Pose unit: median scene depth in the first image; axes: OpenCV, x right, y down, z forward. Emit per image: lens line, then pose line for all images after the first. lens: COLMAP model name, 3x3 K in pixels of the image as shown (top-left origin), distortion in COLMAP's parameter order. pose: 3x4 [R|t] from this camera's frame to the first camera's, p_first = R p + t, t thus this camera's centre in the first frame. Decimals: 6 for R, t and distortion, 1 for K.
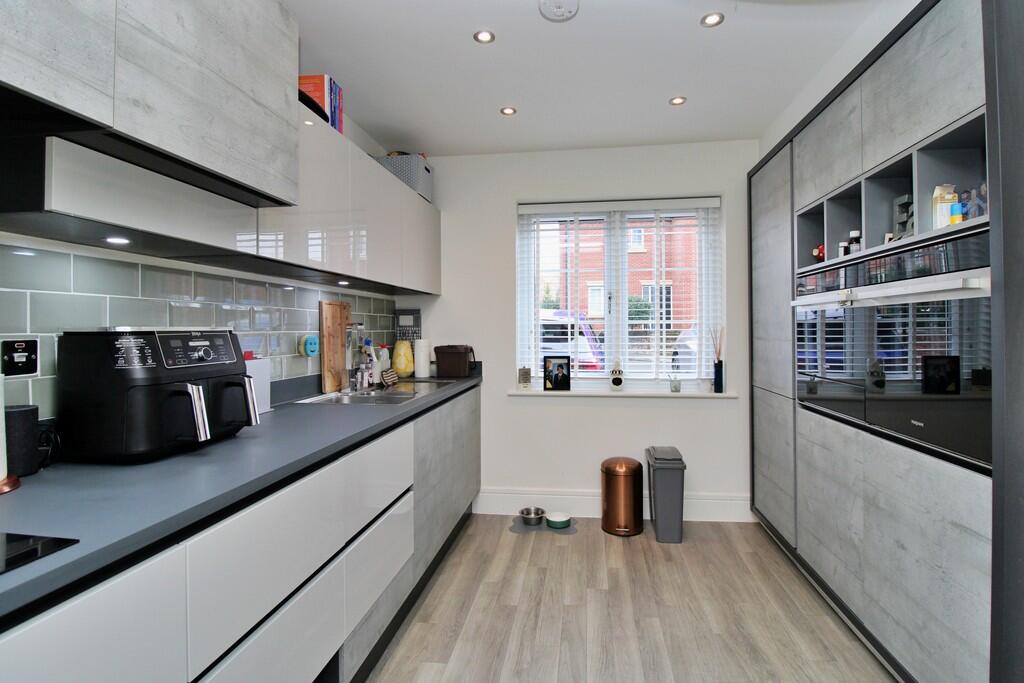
lens RADIAL K [[506.8, 0, 514.5], [0, 506.8, 325.6], [0, 0, 1]] dist [0.000663, -0.016848]
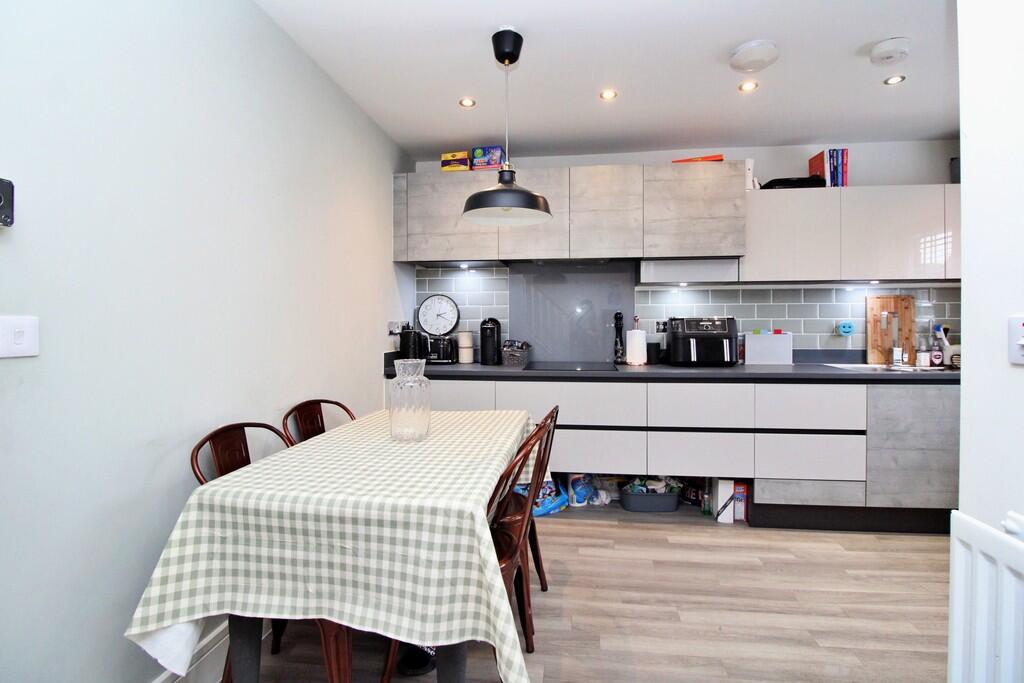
lens RADIAL K [[446.3, 0, 530.4], [0, 446.3, 323.8], [0, 0, 1]] dist [-0.012542, -0.000095]
pose [[0.037249, 0.012568, -0.999227, 0.660628], [0.012106, 0.999842, 0.013027, 0.000015], [0.999233, -0.012582, 0.037091, 0.042129]]
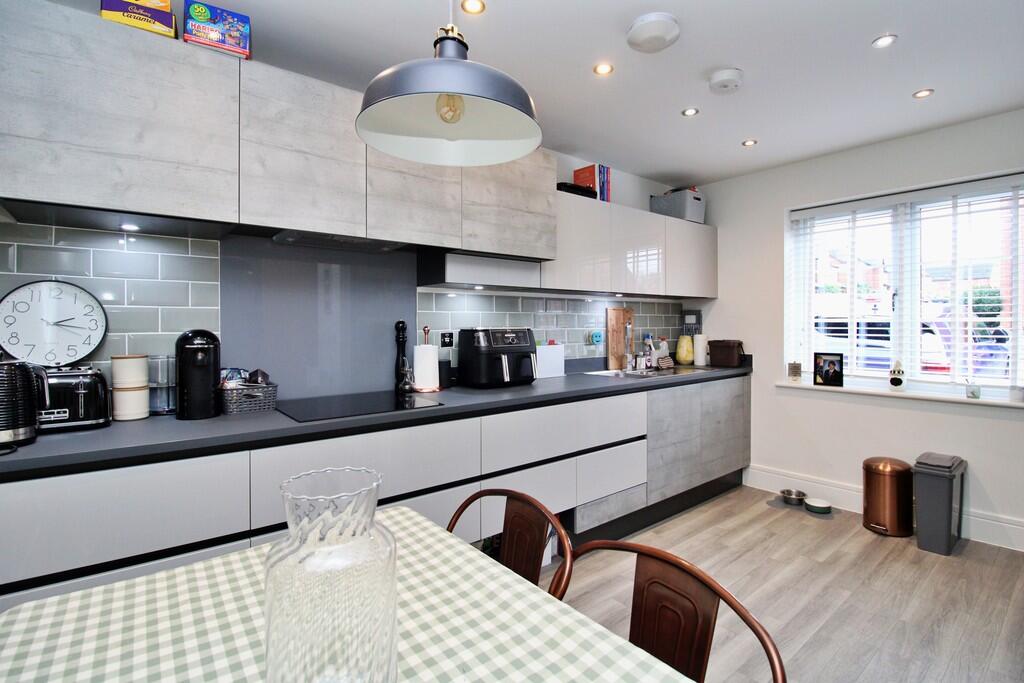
lens RADIAL K [[470.4, 0, 508.6], [0, 470.4, 325.9], [0, 0, 1]] dist [-0.000351, -0.013020]
pose [[0.723092, 0.005015, -0.690734, 0.307135], [0.004962, 0.999910, 0.012453, -0.011736], [0.690734, -0.012432, 0.723002, -0.167520]]
